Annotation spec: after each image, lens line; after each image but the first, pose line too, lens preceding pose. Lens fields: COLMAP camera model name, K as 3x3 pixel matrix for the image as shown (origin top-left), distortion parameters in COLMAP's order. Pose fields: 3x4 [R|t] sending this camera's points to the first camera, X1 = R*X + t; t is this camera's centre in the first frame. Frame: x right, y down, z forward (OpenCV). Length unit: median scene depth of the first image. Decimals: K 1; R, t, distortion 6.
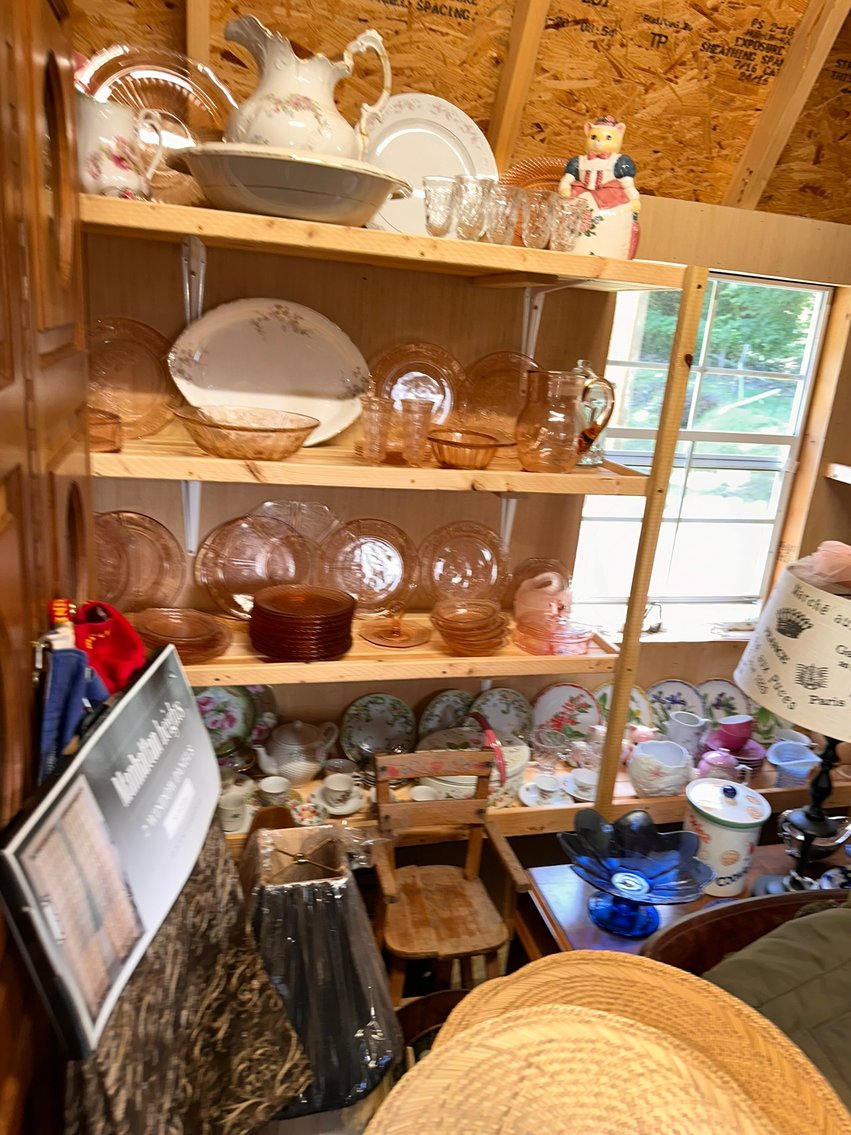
lens RADIAL K [[847.0, 0, 428.8], [0, 847.0, 583.4], [0, 0, 1]] dist [0.055458, -0.093250]
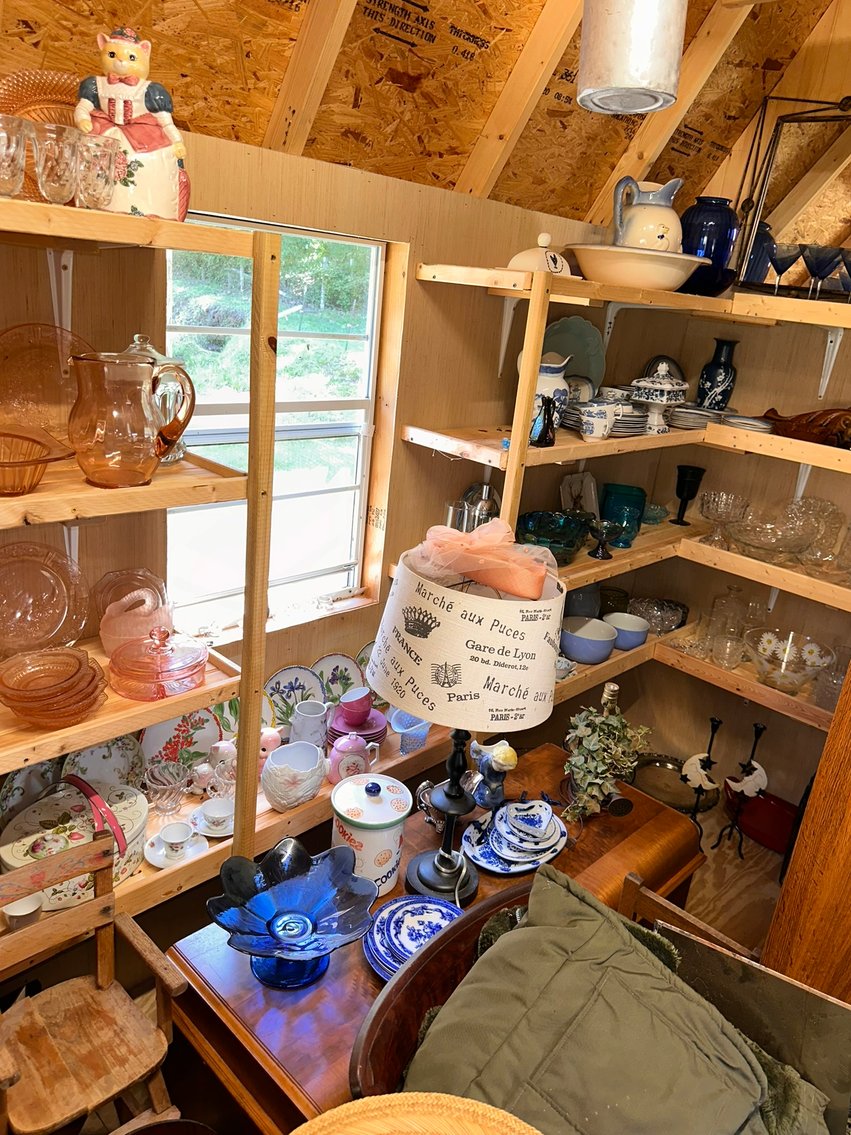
lens RADIAL K [[830.5, 0, 445.0], [0, 830.5, 567.6], [0, 0, 1]] dist [0.067744, -0.088151]
pose [[0.851182, -0.167130, 0.497551, -0.007543], [0.121473, 0.984940, 0.123037, -0.102212], [-0.510620, -0.044288, 0.858665, 0.141457]]
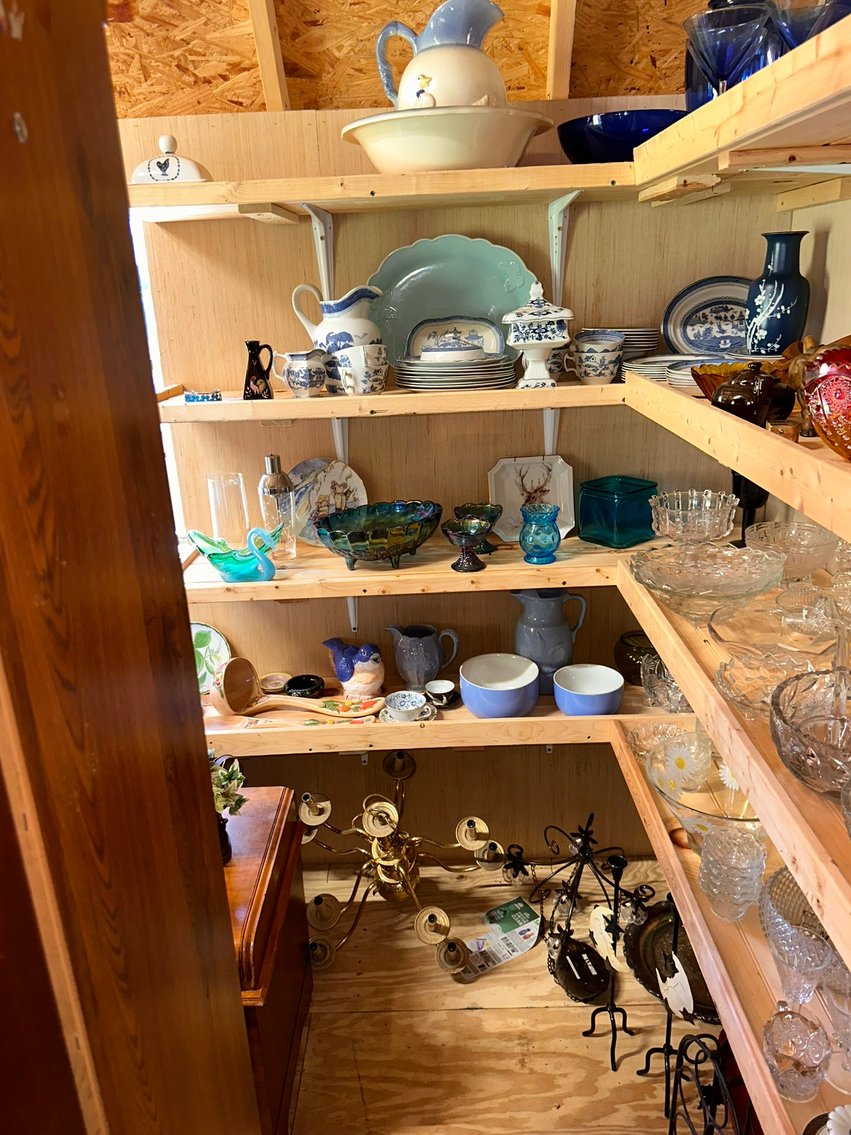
lens RADIAL K [[830.5, 0, 445.0], [0, 830.5, 567.6], [0, 0, 1]] dist [0.067744, -0.088151]
pose [[0.958785, -0.037790, -0.281608, 1.094014], [0.046046, 0.998680, 0.022755, 0.049044], [0.280377, -0.034784, 0.959260, 0.234769]]
